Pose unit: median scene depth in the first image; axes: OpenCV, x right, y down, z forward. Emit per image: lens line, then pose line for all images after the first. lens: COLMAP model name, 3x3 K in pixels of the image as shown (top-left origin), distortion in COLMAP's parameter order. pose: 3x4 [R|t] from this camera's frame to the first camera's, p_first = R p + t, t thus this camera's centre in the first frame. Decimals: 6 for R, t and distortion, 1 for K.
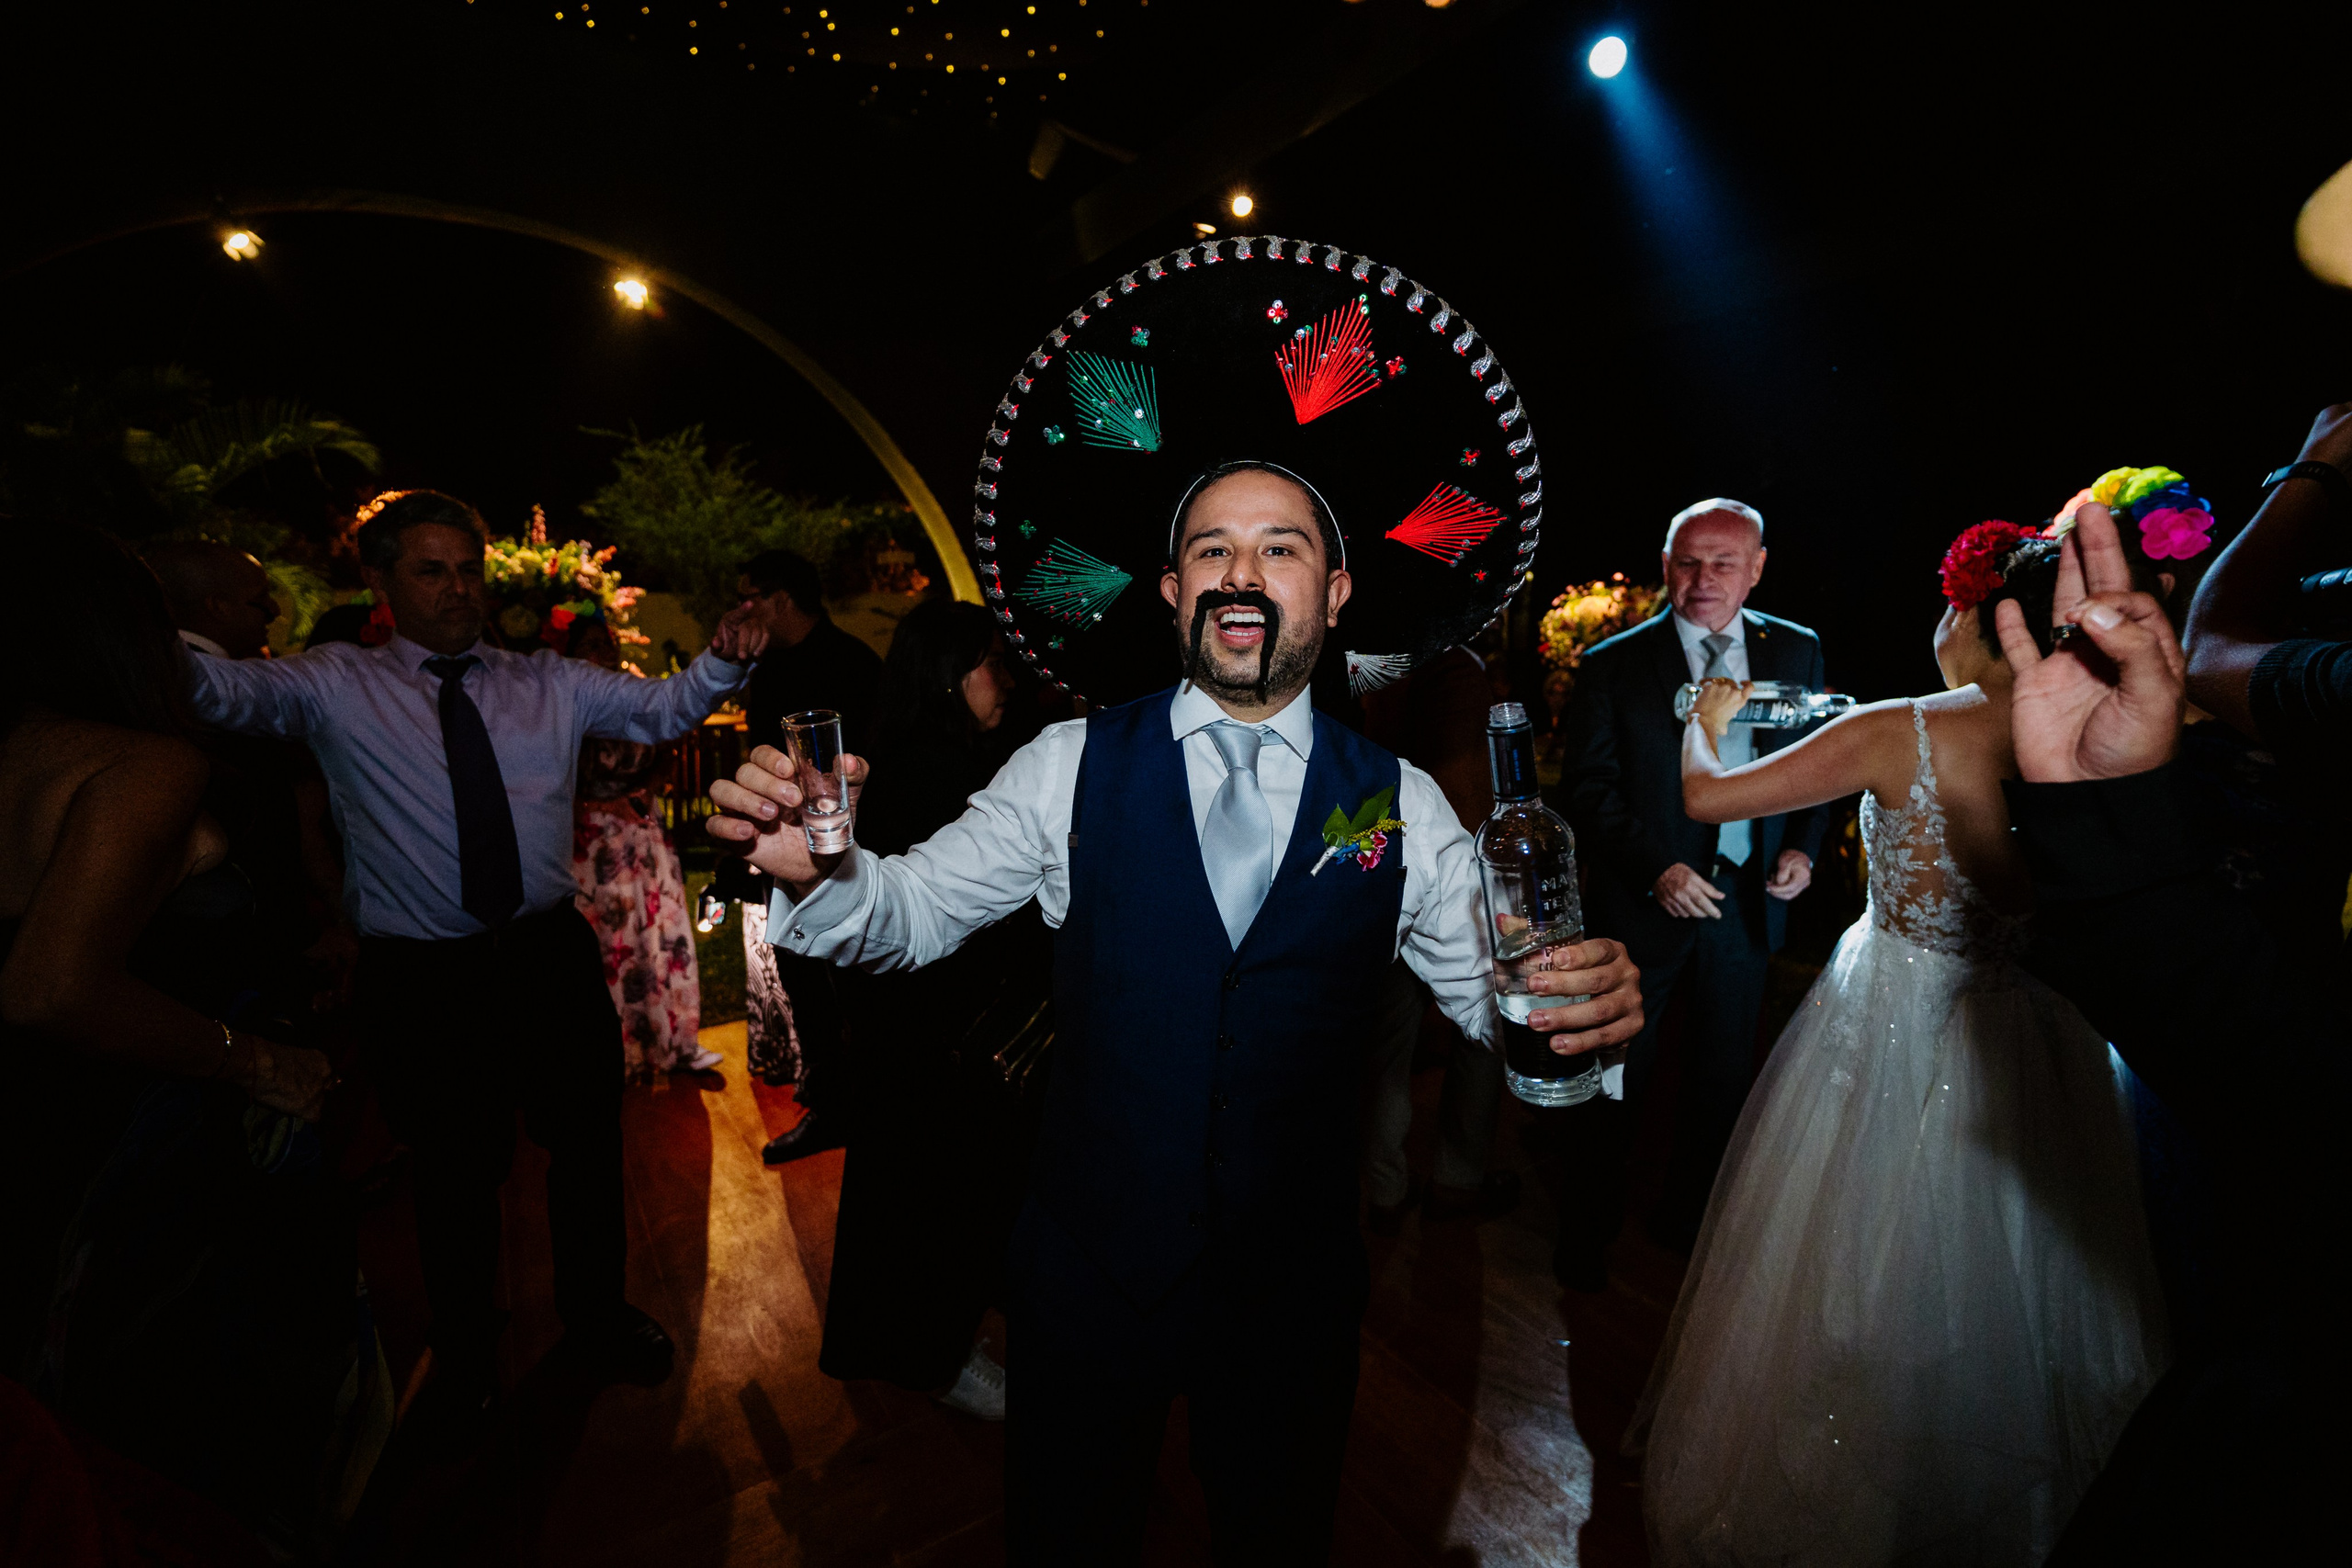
lens RADIAL K [[1102.4, 0, 1170.1], [0, 1102.4, 785.8], [0, 0, 1]] dist [0.019720, -0.000161]
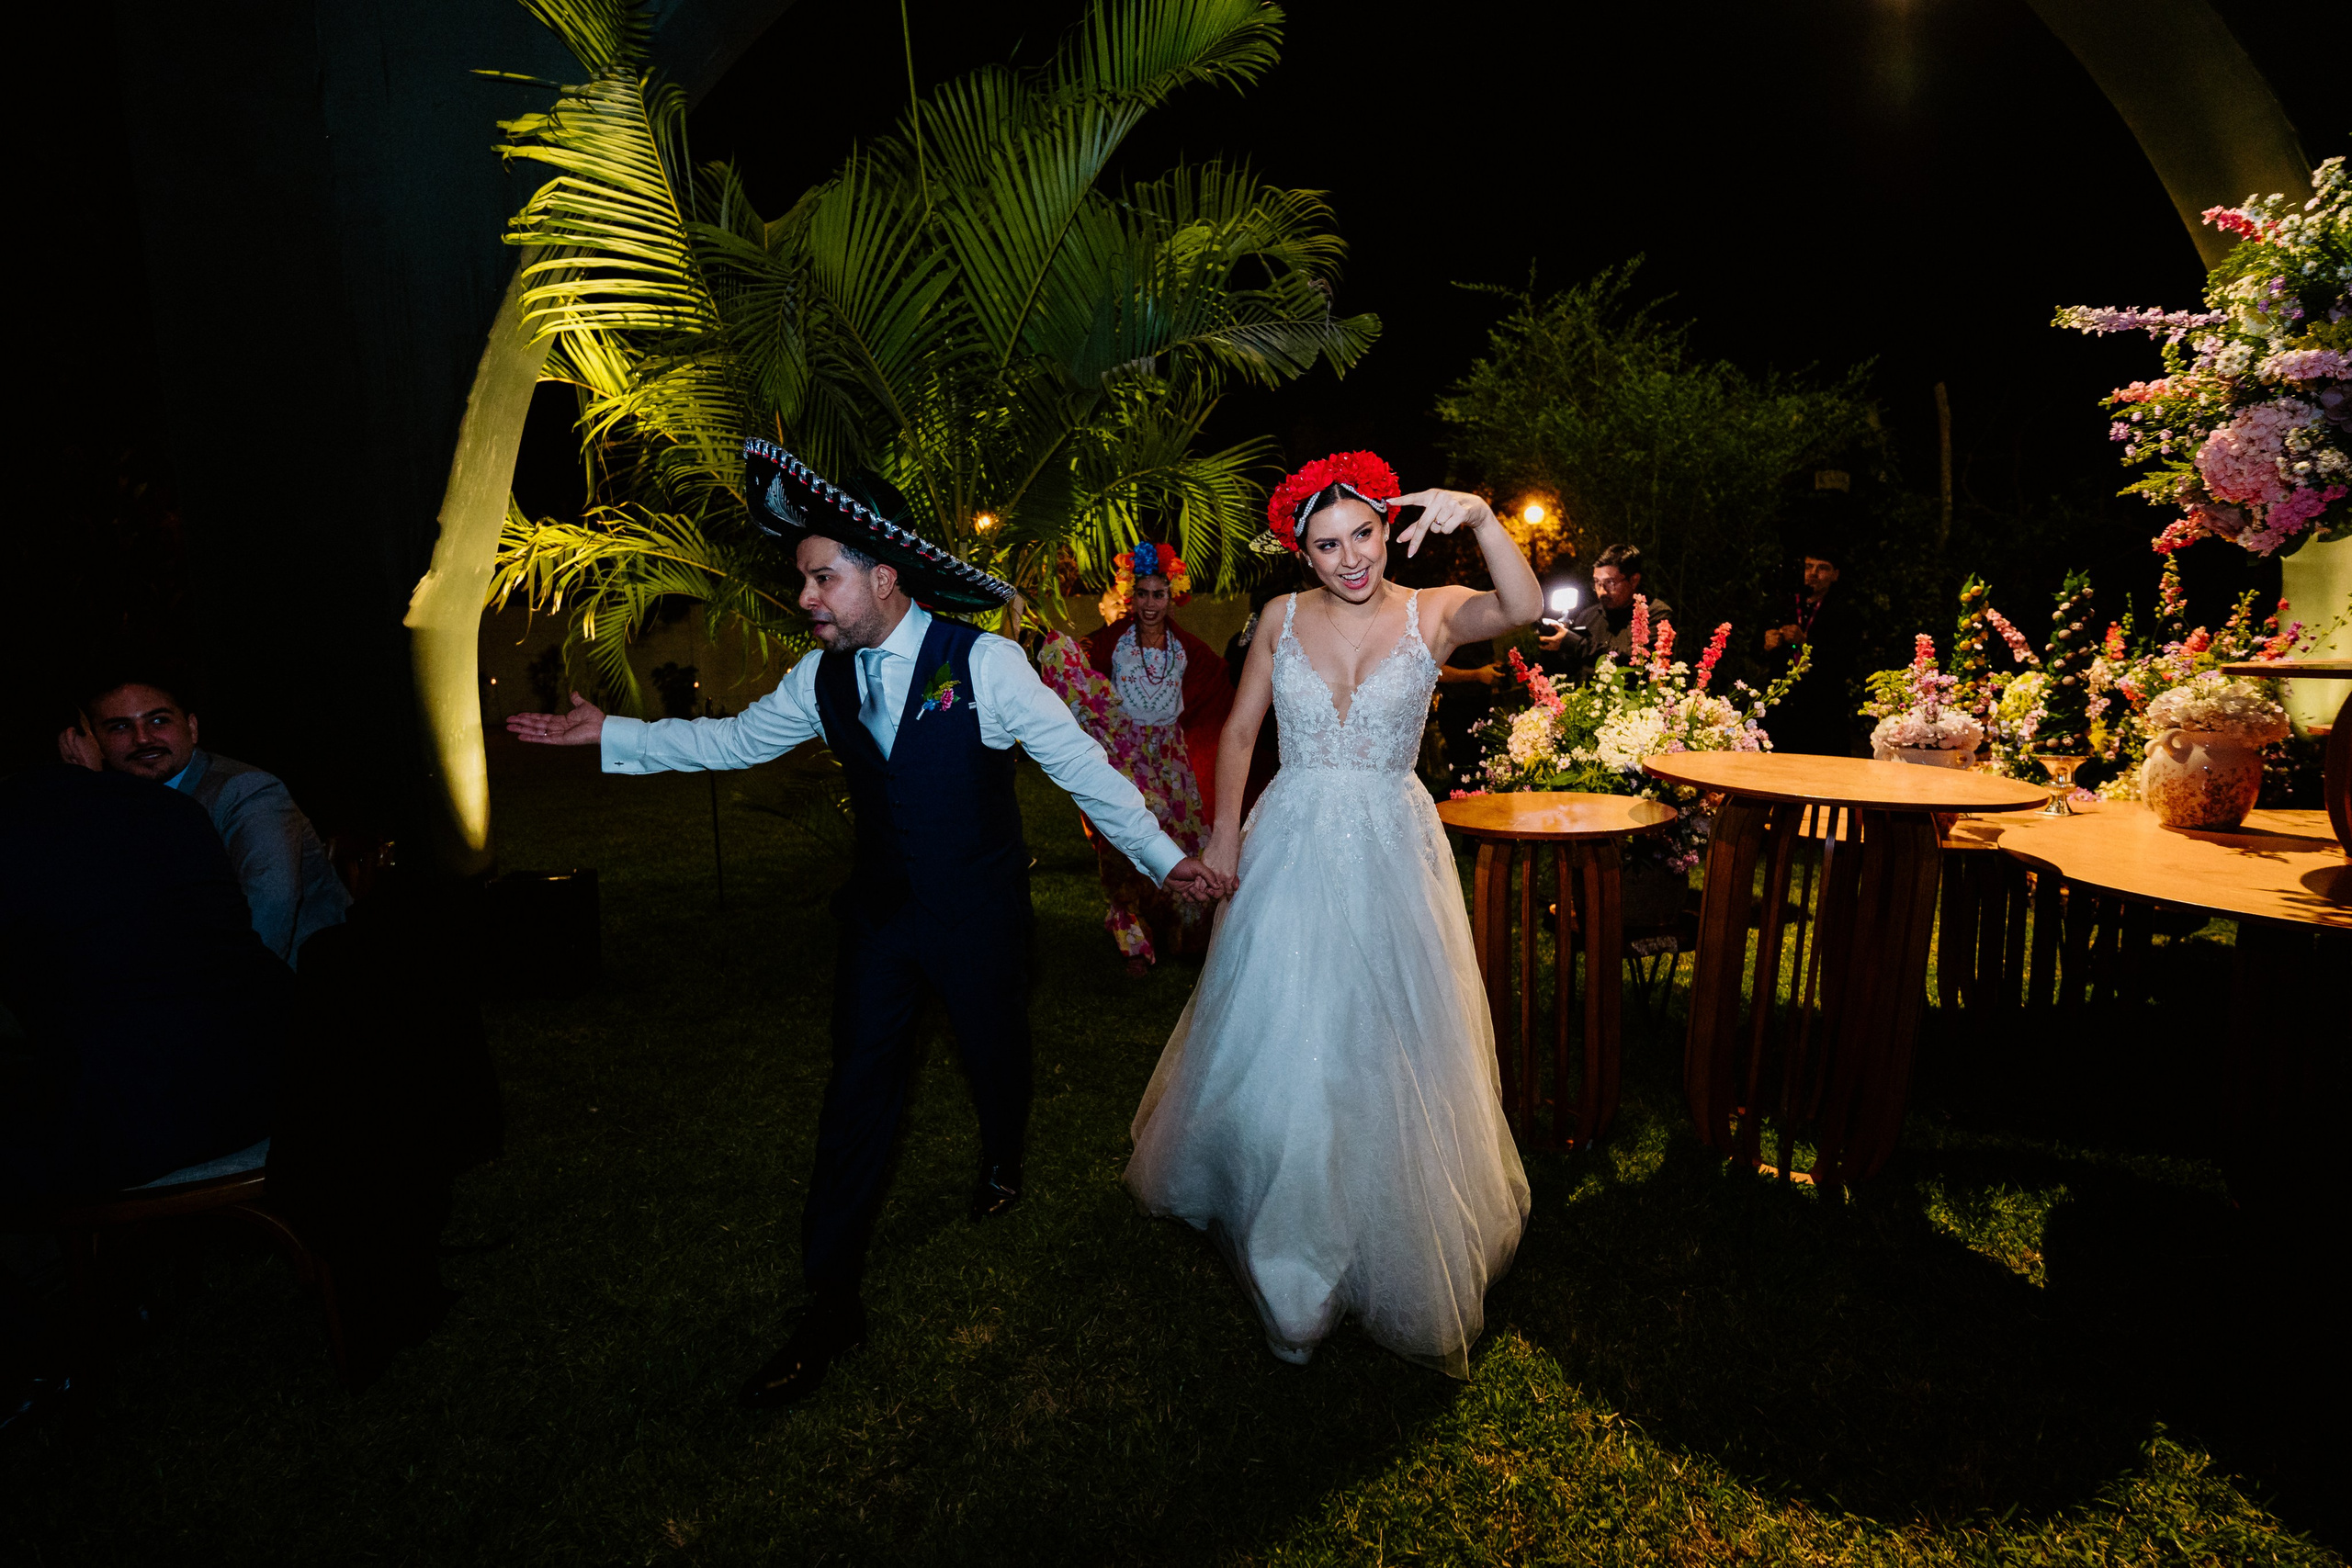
lens RADIAL K [[1185.1, 0, 1194.1], [0, 1185.1, 792.6], [0, 0, 1]] dist [0.002518, 0.024020]
pose [[0.930863, 0.040061, -0.363164, -0.552451], [-0.043113, 0.999070, -0.000299, -0.027518], [0.362815, 0.015935, 0.931725, 0.420441]]
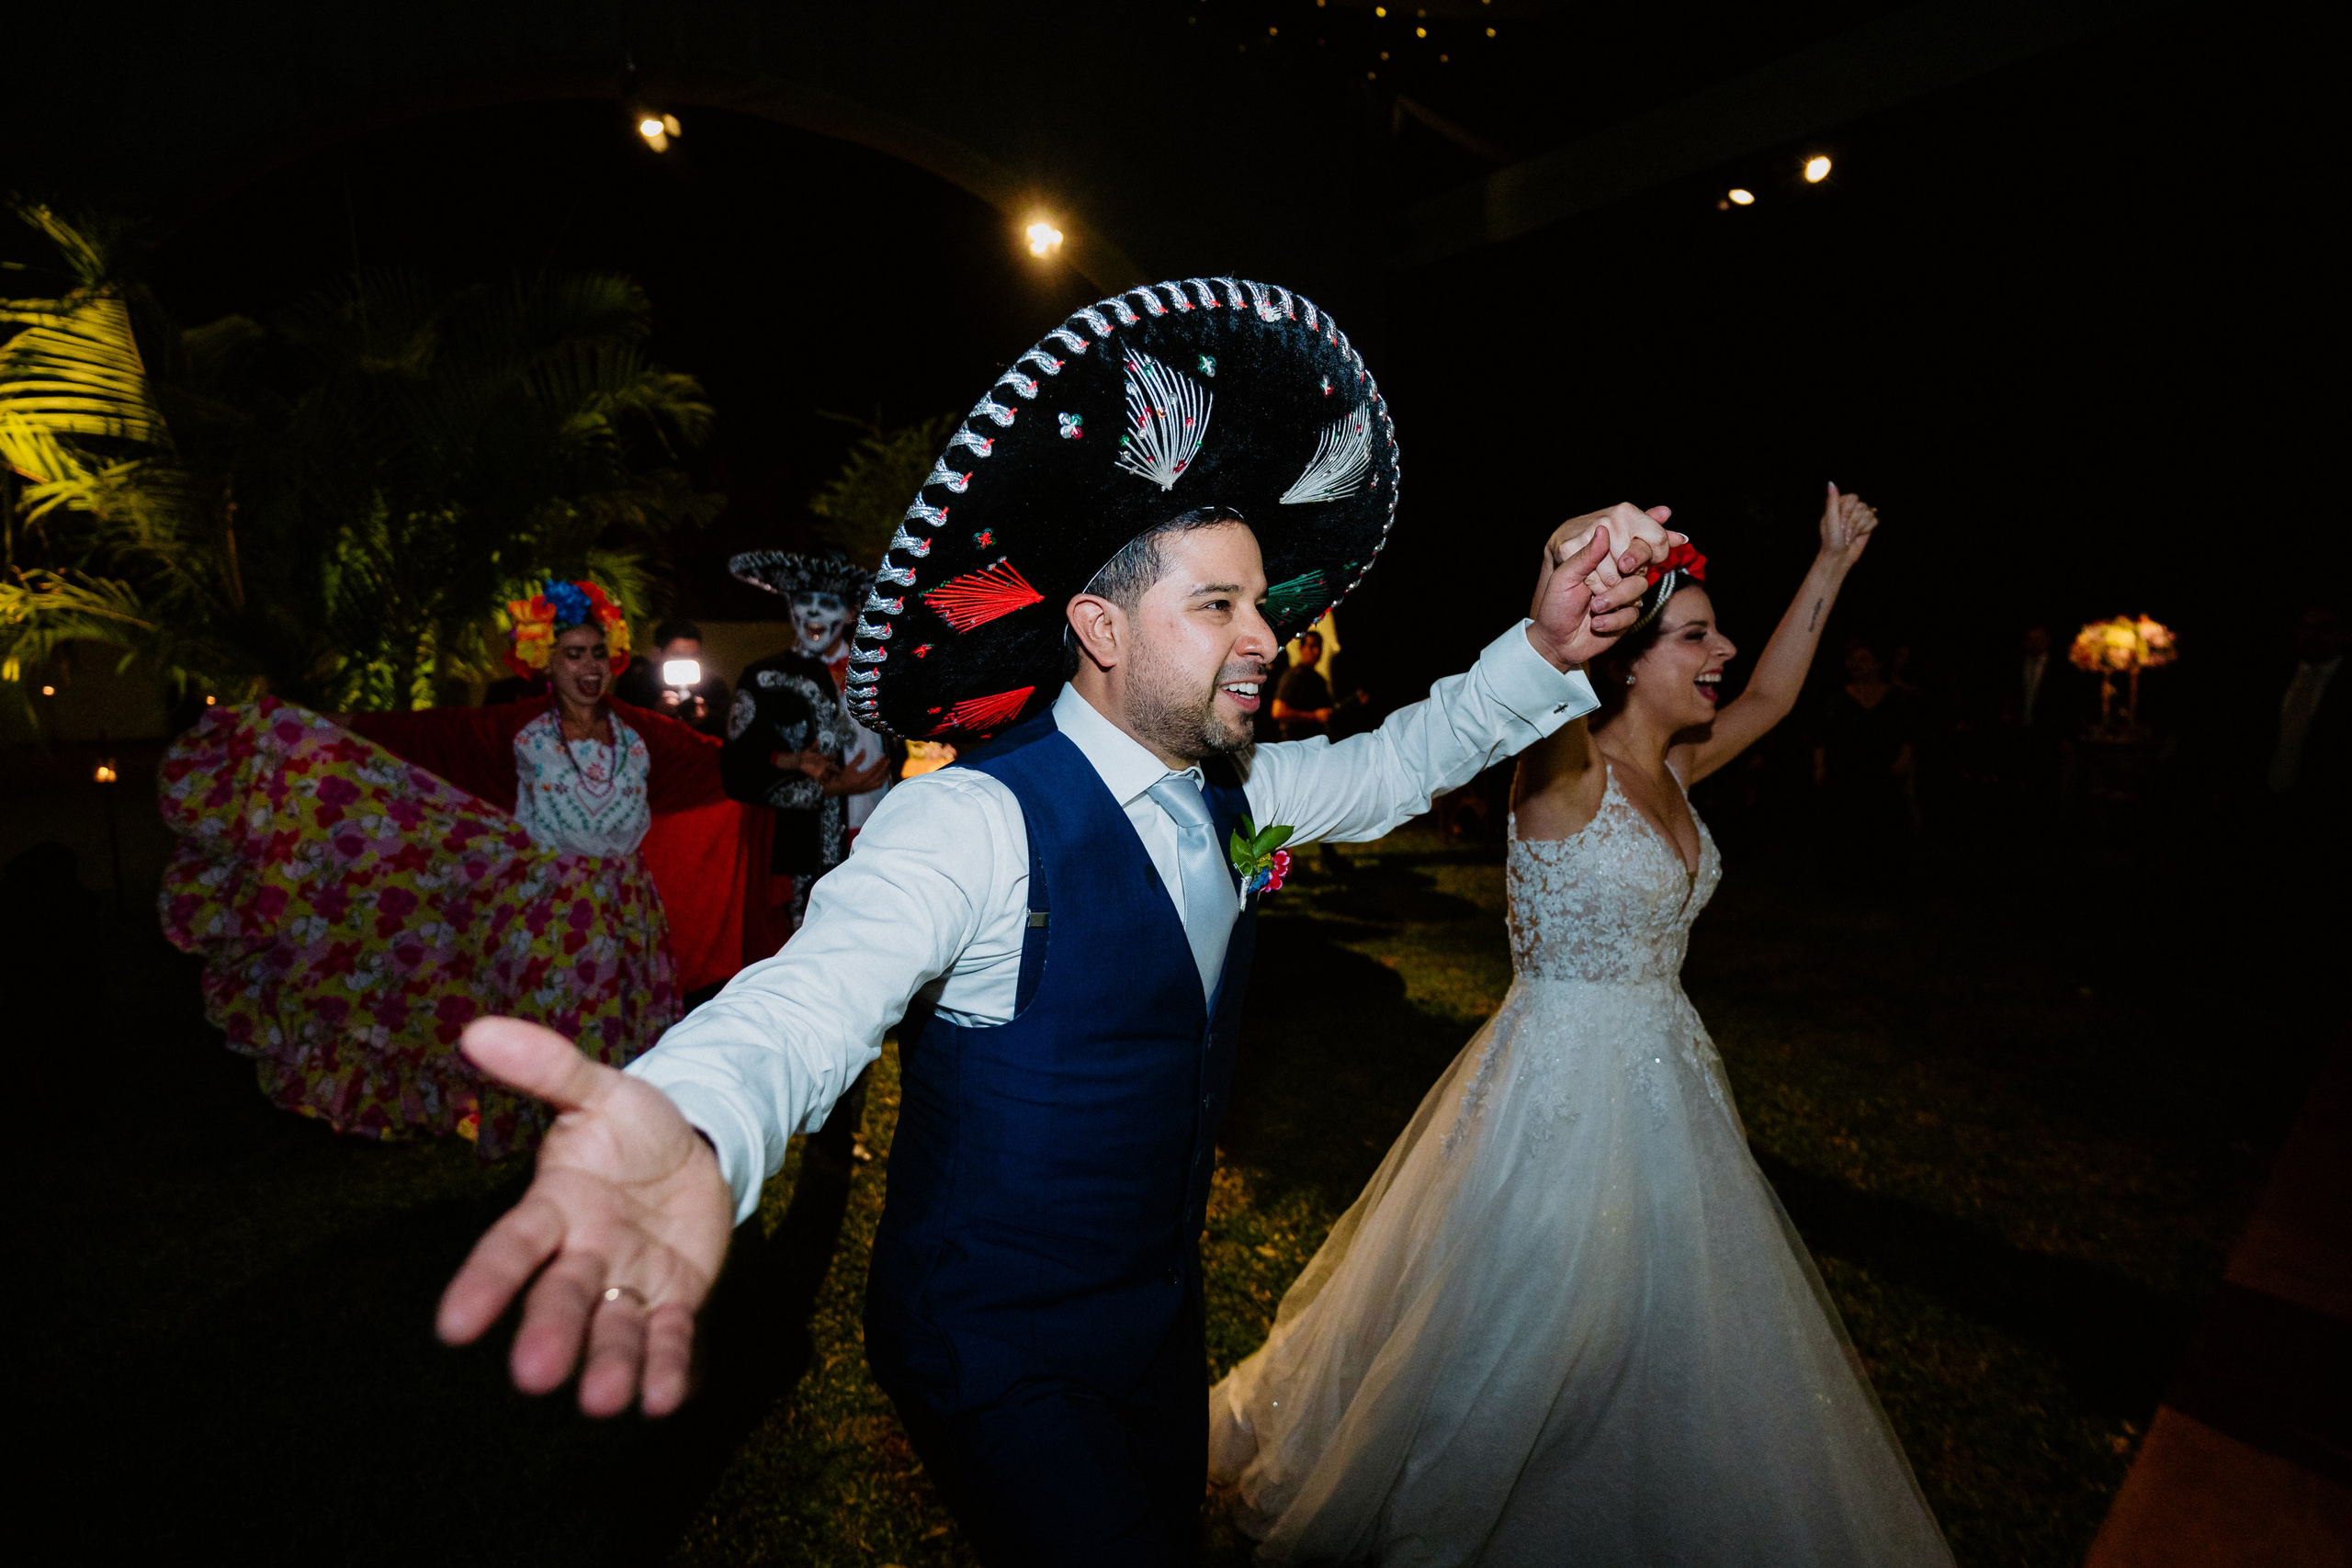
lens RADIAL K [[1139.7, 0, 1169.1], [0, 1139.7, 775.6], [0, 0, 1]] dist [0.032351, 0.000582]
pose [[0.995972, 0.014272, 0.088519, -0.458466], [-0.009792, 0.998659, -0.050838, -0.010390], [-0.089126, 0.049766, 0.994776, 0.179819]]
